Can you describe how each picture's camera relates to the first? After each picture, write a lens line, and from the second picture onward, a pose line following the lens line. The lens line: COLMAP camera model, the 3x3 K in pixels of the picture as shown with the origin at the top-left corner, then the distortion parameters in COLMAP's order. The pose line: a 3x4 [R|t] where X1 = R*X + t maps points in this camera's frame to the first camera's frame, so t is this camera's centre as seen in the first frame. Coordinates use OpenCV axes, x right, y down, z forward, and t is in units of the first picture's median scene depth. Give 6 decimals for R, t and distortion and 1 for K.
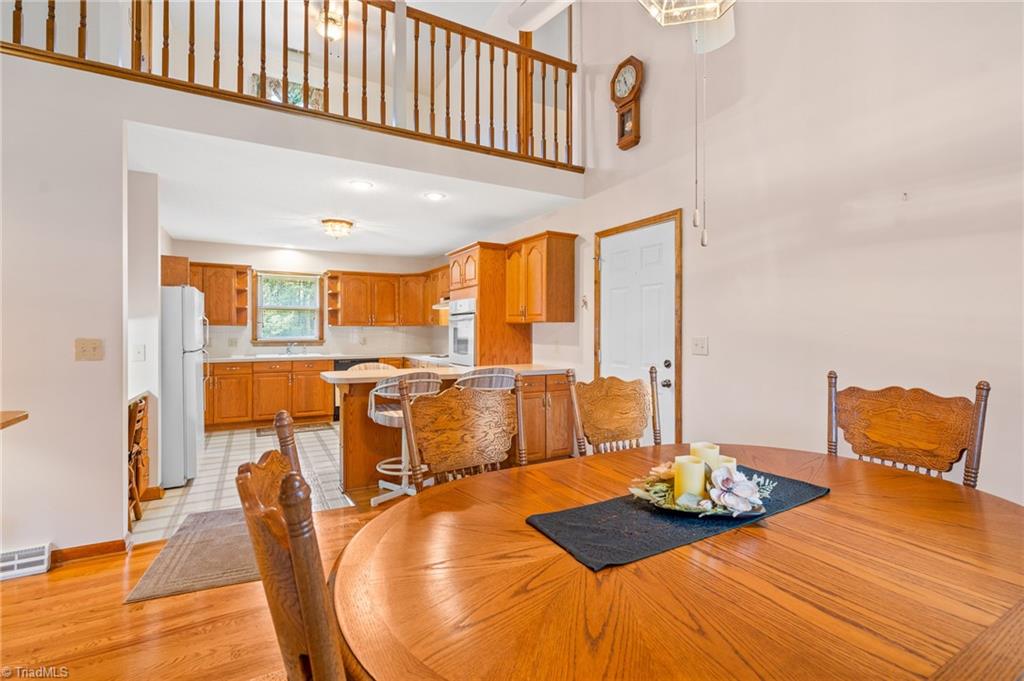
lens RADIAL K [[468.0, 0, 515.1], [0, 468.0, 332.5], [0, 0, 1]] dist [-0.002615, 0.001614]
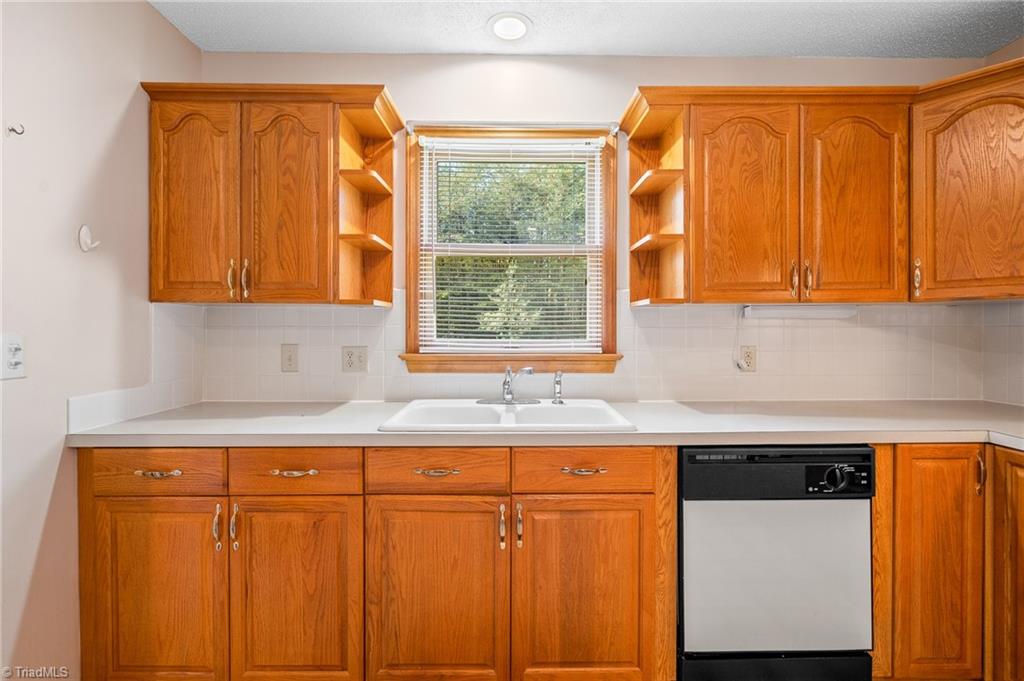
lens RADIAL K [[468.0, 0, 515.7], [0, 468.0, 333.2], [0, 0, 1]] dist [-0.002615, 0.001614]
pose [[0.878497, 0.003425, -0.477736, -0.368210], [-0.001961, 0.999992, 0.003564, 0.002671], [0.477745, -0.002195, 0.878496, 0.806943]]
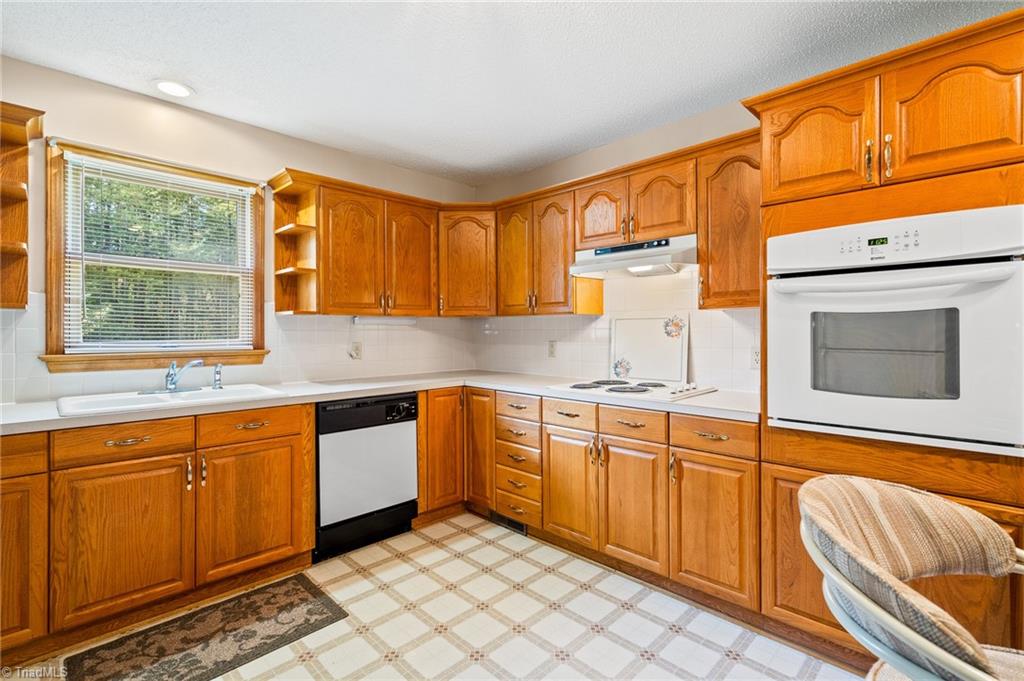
lens RADIAL K [[468.0, 0, 509.4], [0, 468.0, 334.4], [0, 0, 1]] dist [-0.002615, 0.001614]
pose [[0.963374, -0.001945, 0.268155, -0.357859], [0.001499, 0.999997, 0.001869, 0.003207], [-0.268158, -0.001399, 0.963374, 0.633814]]
